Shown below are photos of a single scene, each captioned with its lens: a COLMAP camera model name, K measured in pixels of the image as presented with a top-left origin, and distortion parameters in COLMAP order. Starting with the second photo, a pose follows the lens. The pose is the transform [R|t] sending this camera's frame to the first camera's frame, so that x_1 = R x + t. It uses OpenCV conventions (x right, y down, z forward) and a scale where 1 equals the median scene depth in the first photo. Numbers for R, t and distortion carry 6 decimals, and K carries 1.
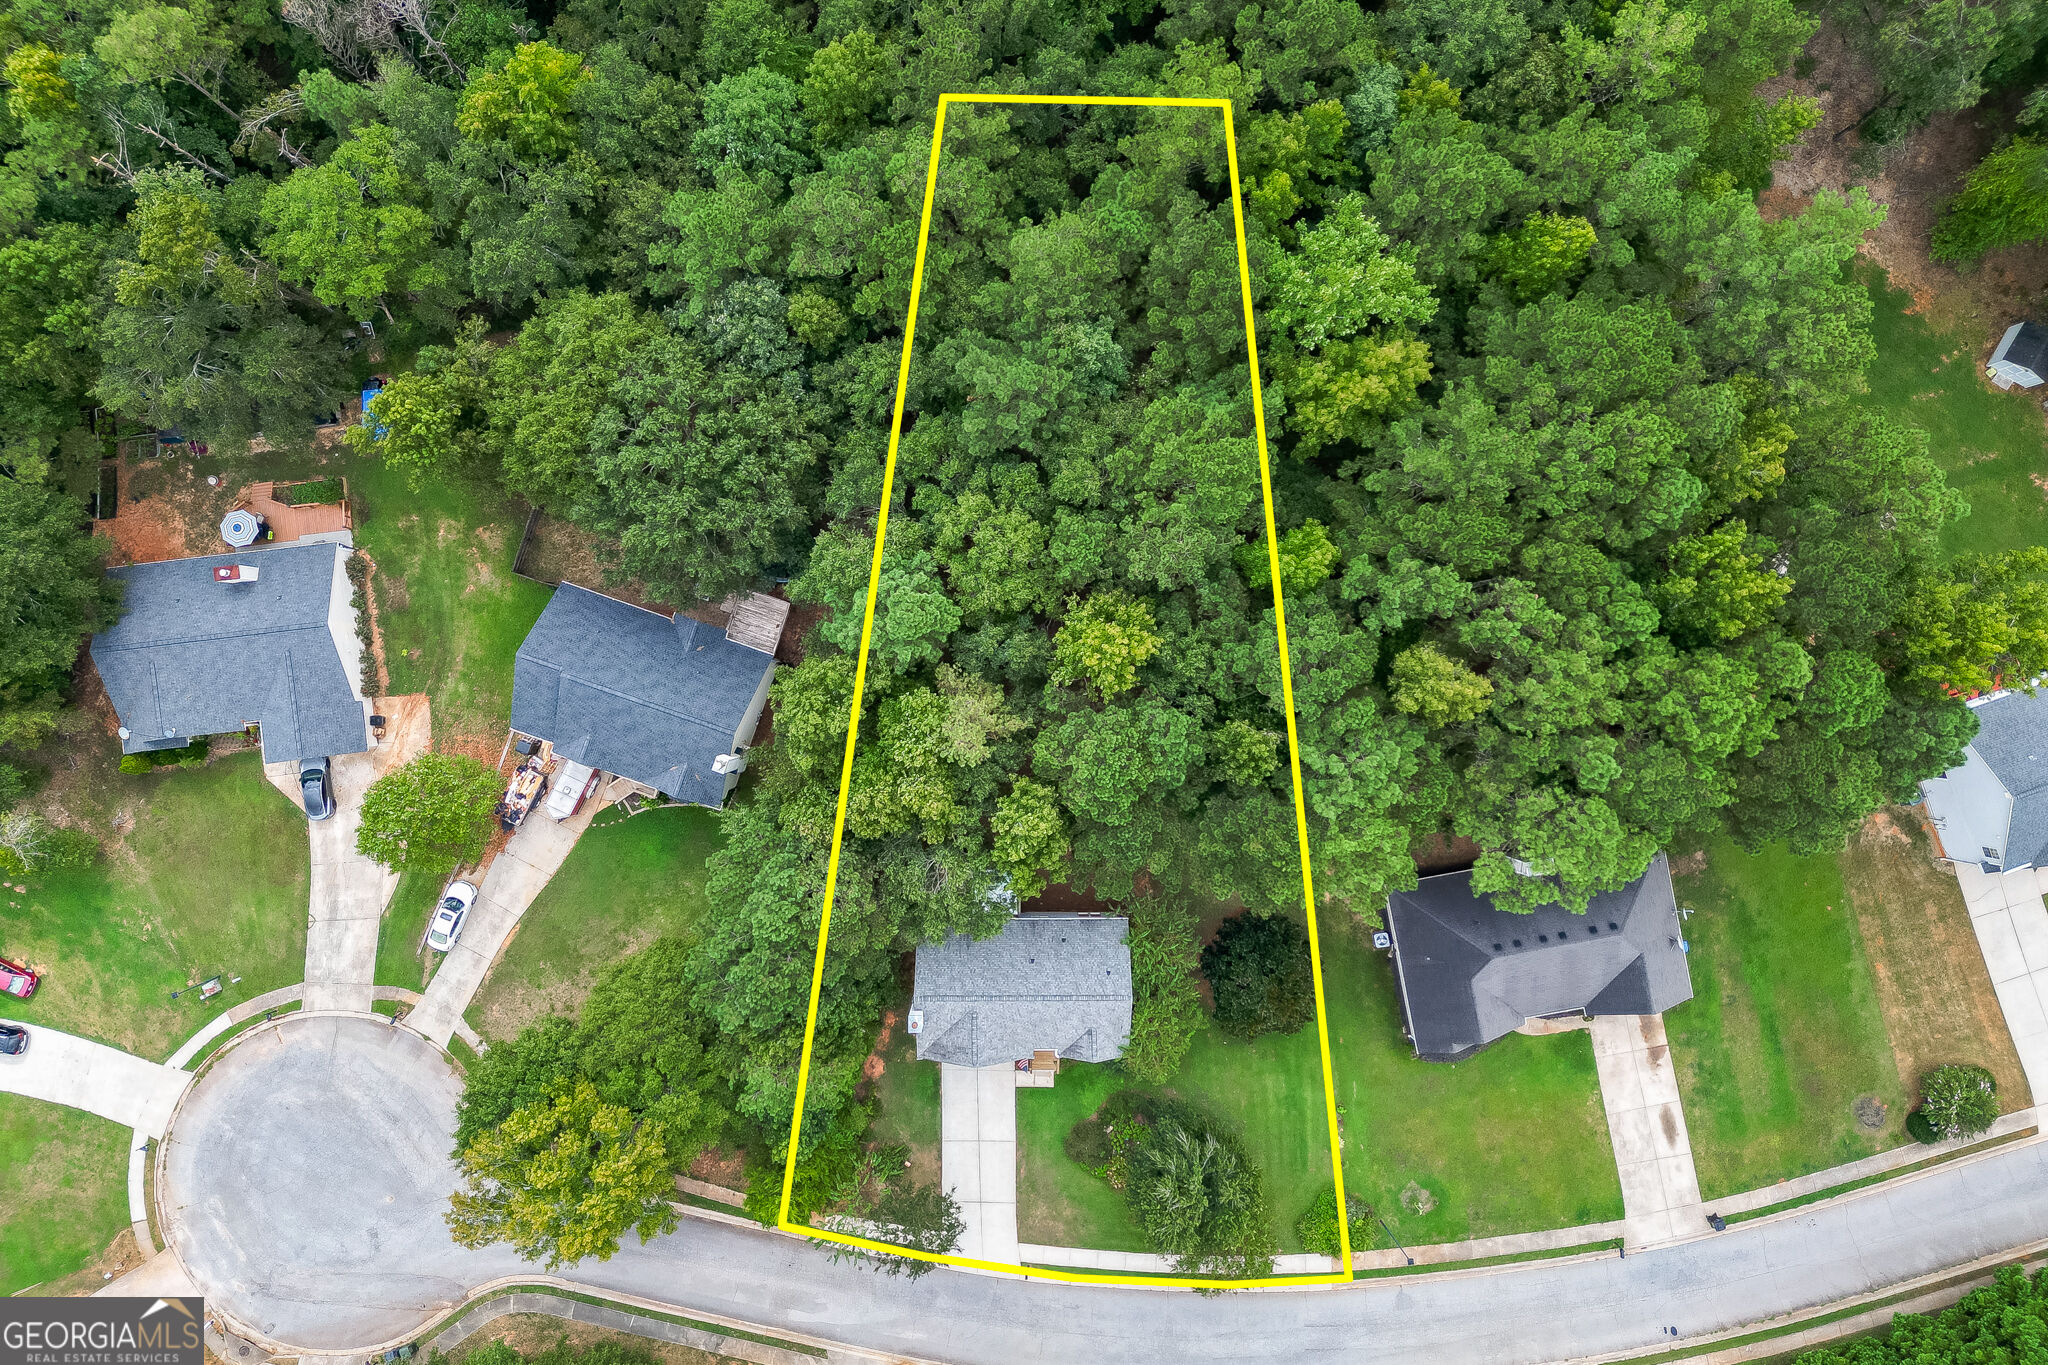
lens RADIAL K [[1424.1, 0, 1024.0], [0, 1424.1, 682.5], [0, 0, 1]] dist [0.088790, -0.081347]
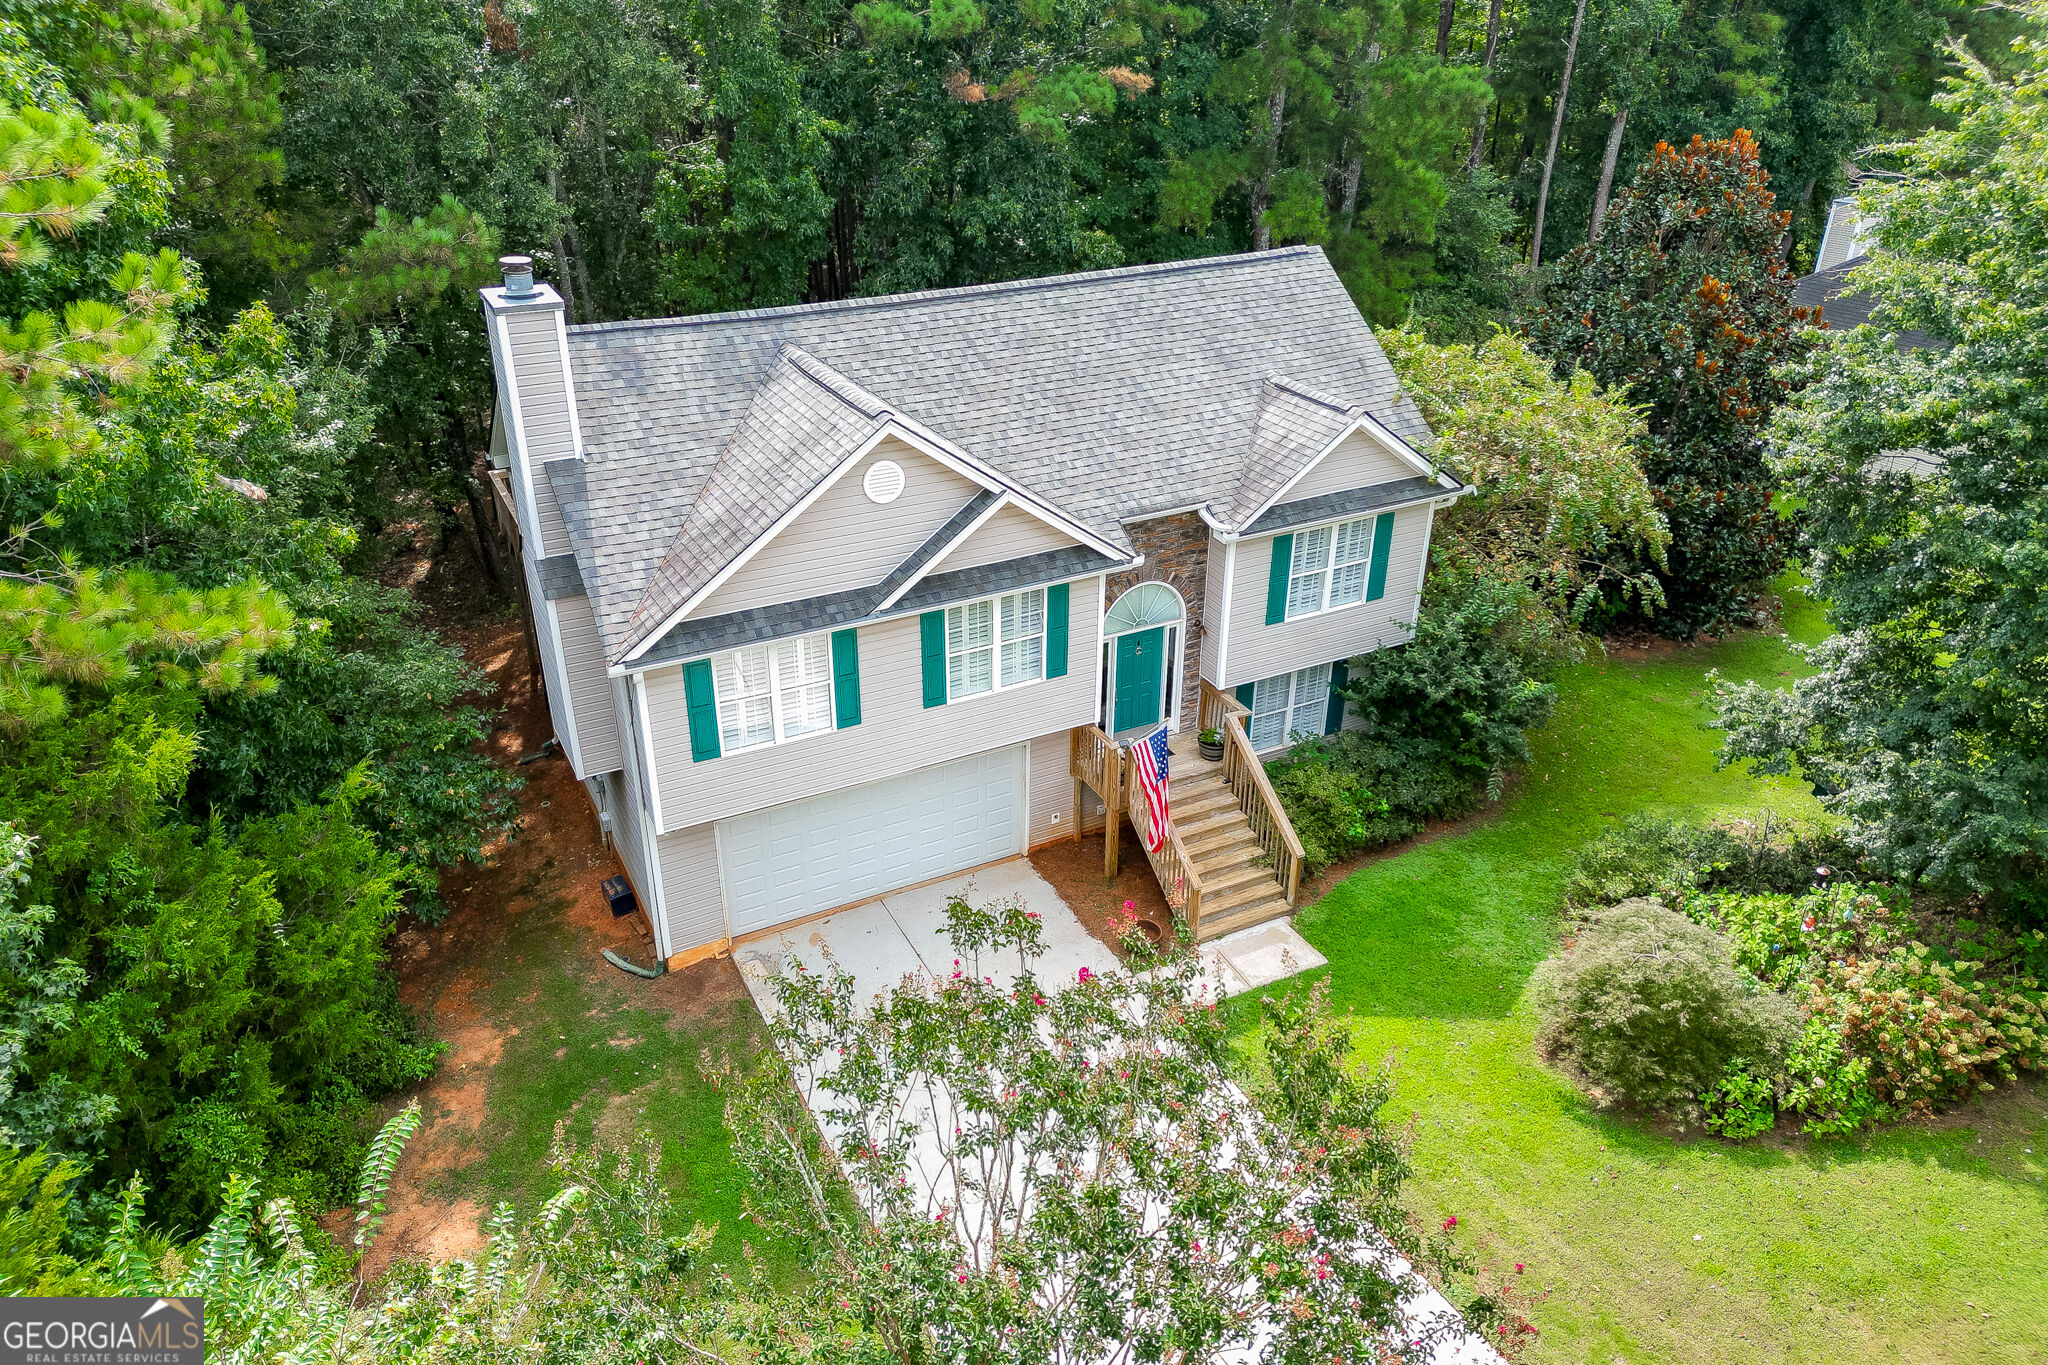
lens RADIAL K [[1424.1, 0, 1024.0], [0, 1424.1, 682.5], [0, 0, 1]] dist [0.088790, -0.081347]
pose [[0.890931, -0.214455, 0.400314, -0.096398], [0.454123, 0.413210, -0.789322, 0.414010], [0.003860, 0.885023, 0.465531, 0.868348]]
